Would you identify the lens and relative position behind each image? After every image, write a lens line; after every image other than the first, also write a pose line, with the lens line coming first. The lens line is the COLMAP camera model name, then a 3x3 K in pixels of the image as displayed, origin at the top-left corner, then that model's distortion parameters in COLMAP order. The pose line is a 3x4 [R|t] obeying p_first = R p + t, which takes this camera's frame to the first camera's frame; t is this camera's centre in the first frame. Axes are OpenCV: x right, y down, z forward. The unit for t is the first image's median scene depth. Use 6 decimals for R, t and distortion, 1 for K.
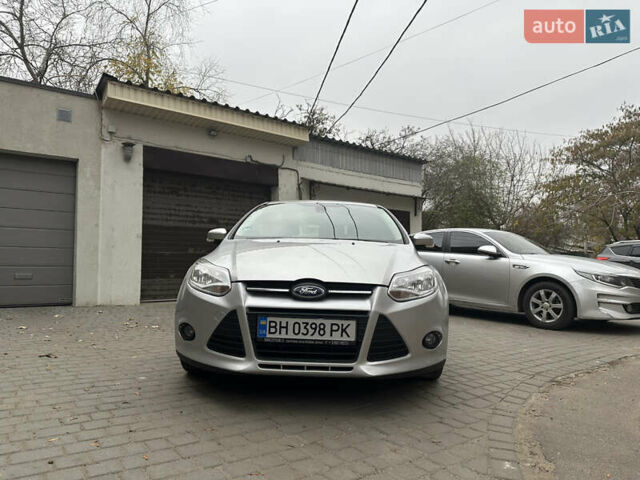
lens RADIAL K [[449.6, 0, 320.0], [0, 449.6, 240.0], [0, 0, 1]] dist [0.098911, -0.138740]
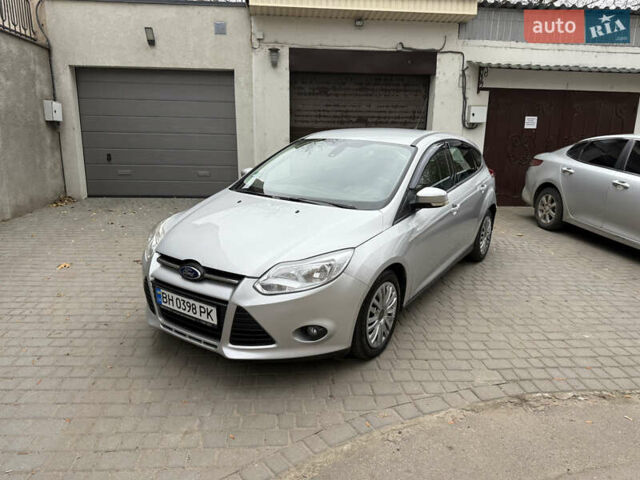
lens RADIAL K [[449.6, 0, 320.0], [0, 449.6, 240.0], [0, 0, 1]] dist [0.098911, -0.138740]
pose [[0.843199, 0.137396, -0.519747, 0.297092], [0.022992, 0.956689, 0.290203, -0.101097], [0.537109, -0.256649, 0.803520, 0.114301]]
